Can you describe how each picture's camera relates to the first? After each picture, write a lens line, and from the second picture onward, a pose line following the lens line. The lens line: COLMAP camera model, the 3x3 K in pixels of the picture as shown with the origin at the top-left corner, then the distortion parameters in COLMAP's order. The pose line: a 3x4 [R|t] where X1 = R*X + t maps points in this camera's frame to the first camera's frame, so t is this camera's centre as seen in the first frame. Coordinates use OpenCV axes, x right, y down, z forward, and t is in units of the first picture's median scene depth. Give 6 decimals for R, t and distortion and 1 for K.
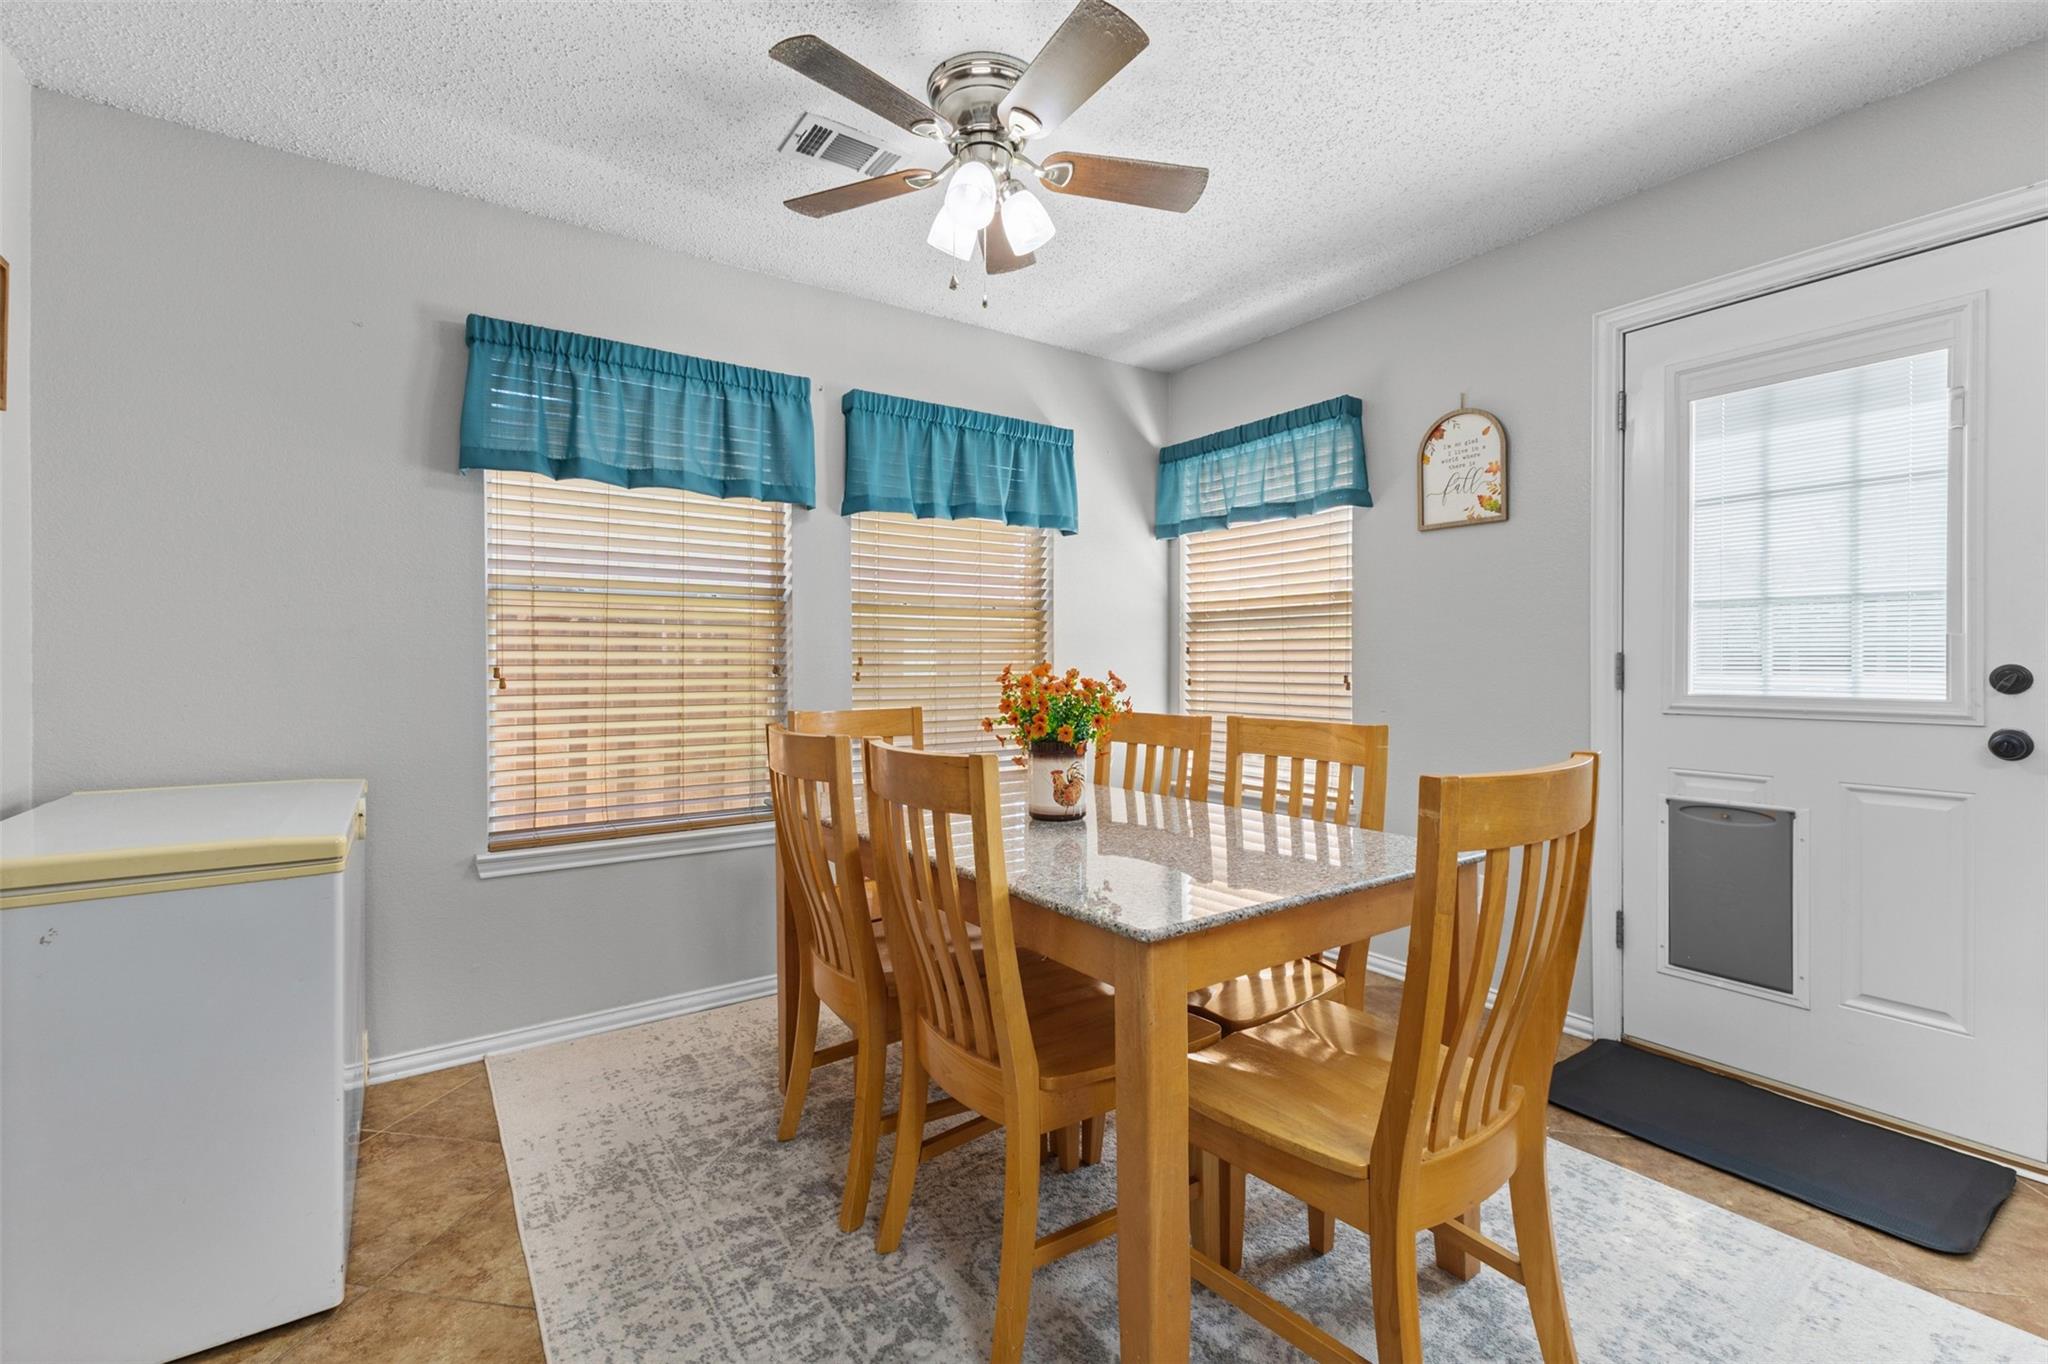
lens RADIAL K [[877.5, 0, 1027.5], [0, 877.5, 664.2], [0, 0, 1]] dist [0.001771, -0.000255]
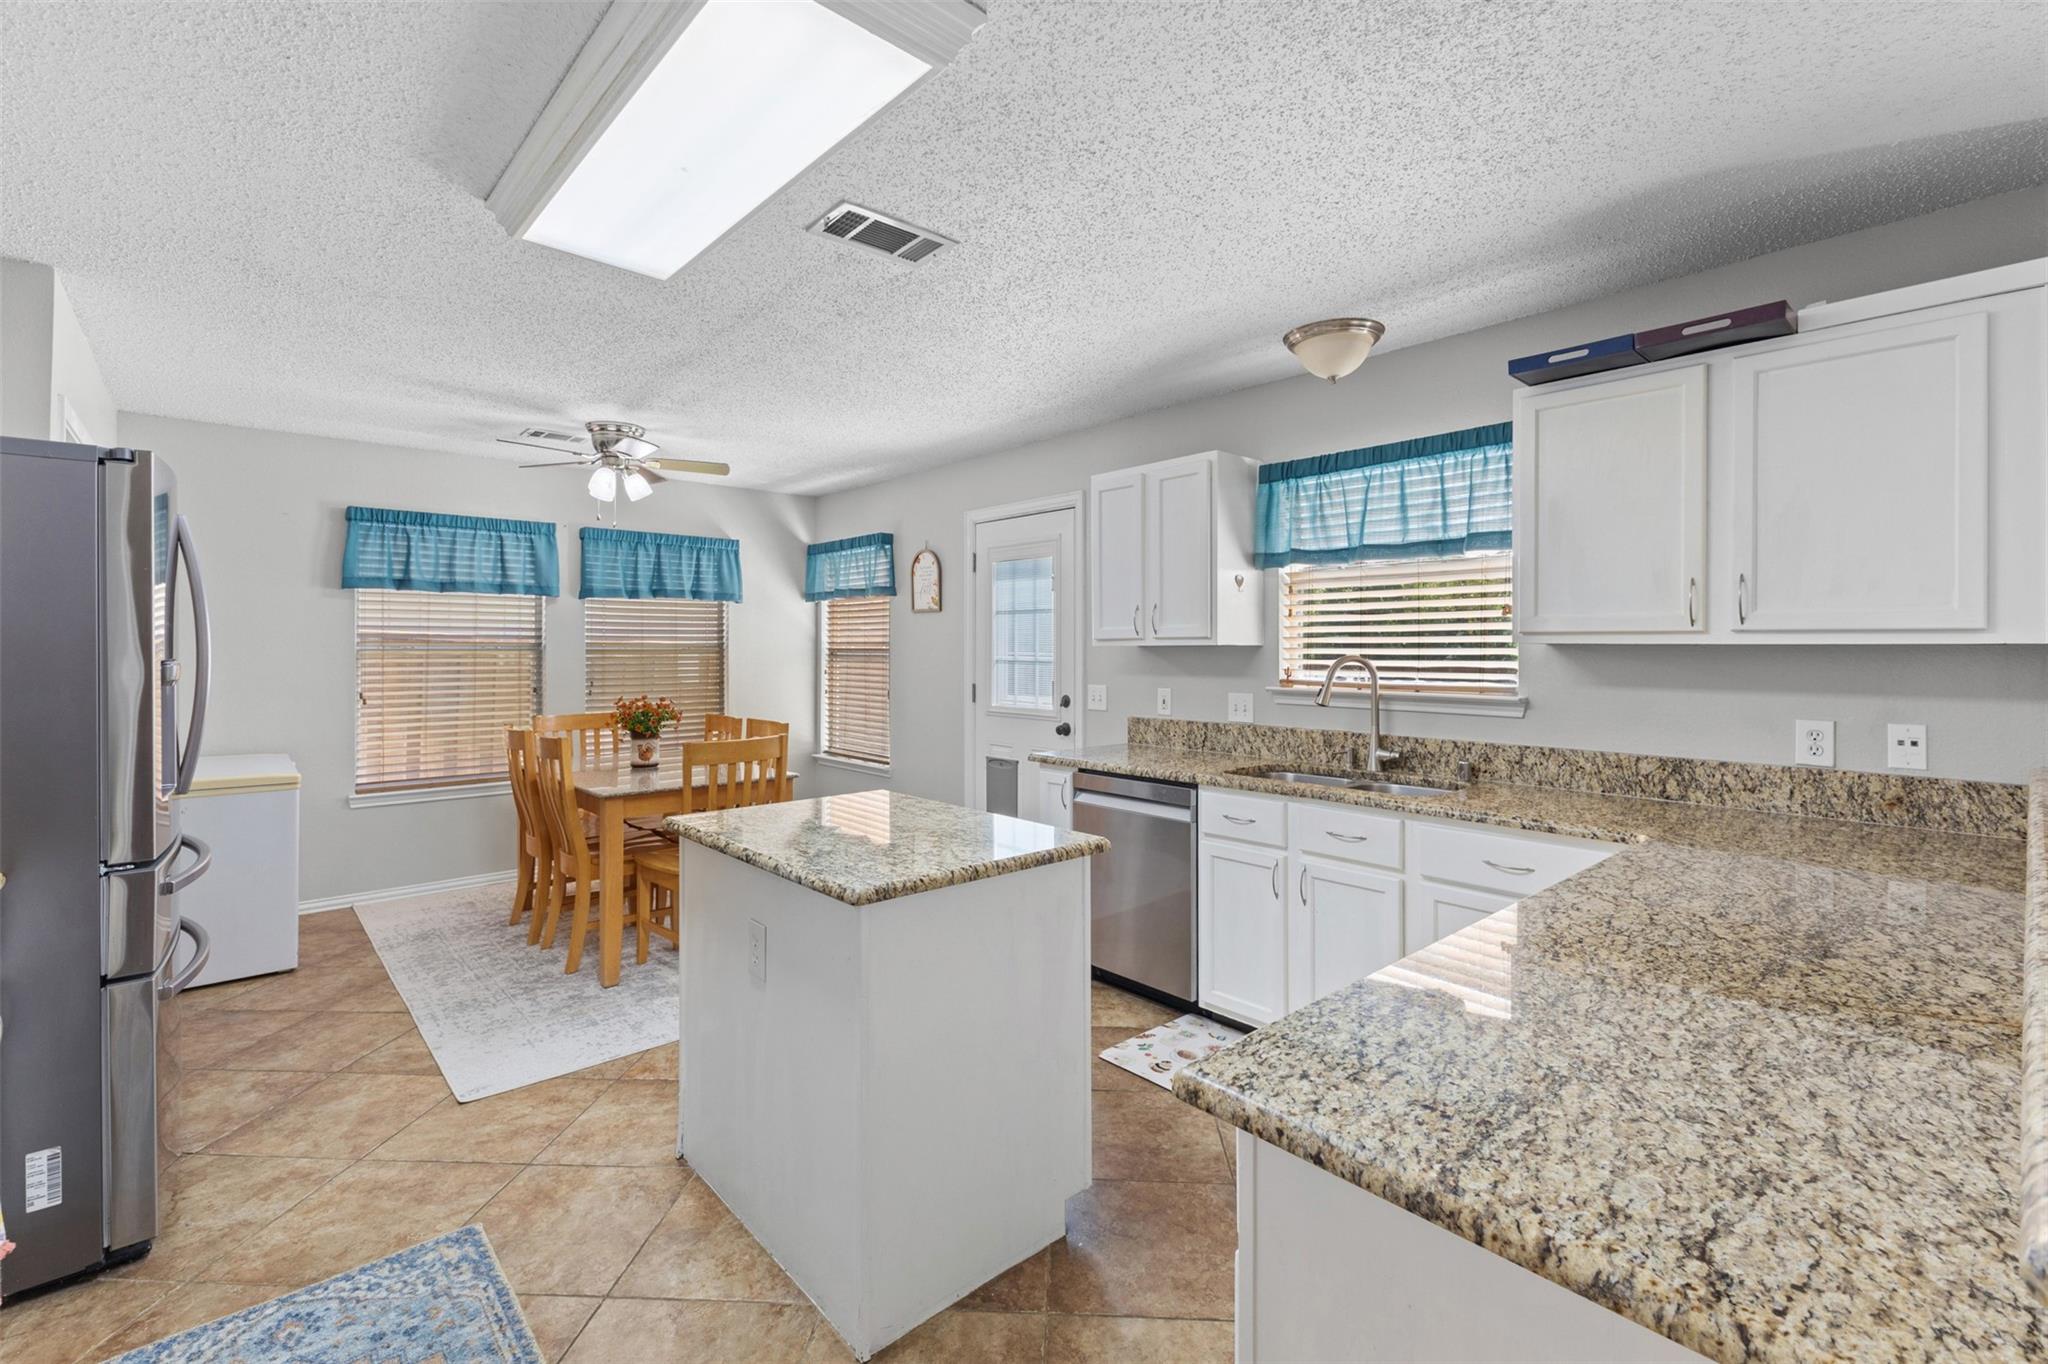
lens RADIAL K [[880.9, 0, 1021.2], [0, 880.9, 641.0], [0, 0, 1]] dist [0.001527, -0.000361]
pose [[0.992589, 0.003528, 0.121470, 0.508702], [-0.002378, 0.999951, -0.009607, -0.085967], [-0.121498, 0.009247, 0.992549, -0.939734]]
